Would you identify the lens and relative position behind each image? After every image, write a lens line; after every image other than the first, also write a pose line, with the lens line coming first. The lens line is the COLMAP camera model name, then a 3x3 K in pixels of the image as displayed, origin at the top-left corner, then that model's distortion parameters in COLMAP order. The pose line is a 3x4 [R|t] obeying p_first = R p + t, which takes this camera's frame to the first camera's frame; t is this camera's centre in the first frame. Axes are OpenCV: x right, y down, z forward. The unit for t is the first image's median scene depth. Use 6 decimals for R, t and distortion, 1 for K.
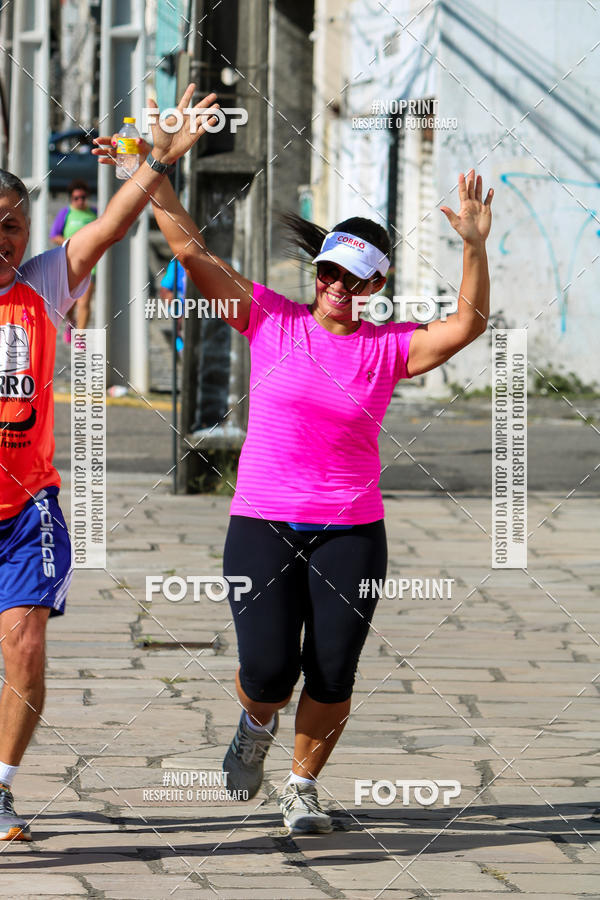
lens RADIAL K [[5951.7, 0, 424.7], [0, 5951.7, 449.8], [0, 0, 1]] dist [0.912762, -29.710891]
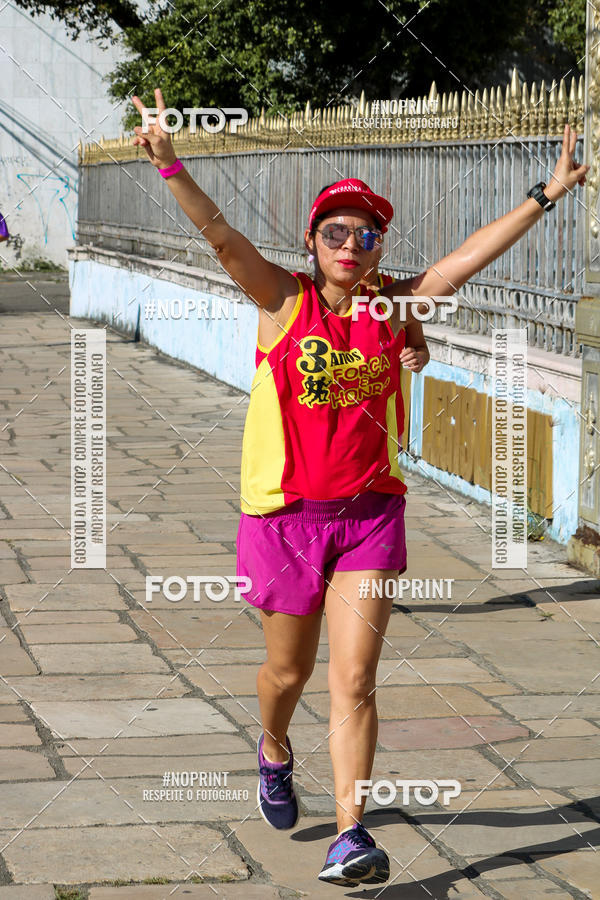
lens RADIAL K [[2891.0, 0, 300.0], [0, 2891.0, 448.6], [0, 0, 1]] dist [-0.105518, 0.699795]
pose [[0.991294, -0.027831, 0.128695, -0.025125], [0.019218, 0.997521, 0.067692, -0.014115], [-0.130260, -0.064629, 0.989371, -0.119568]]
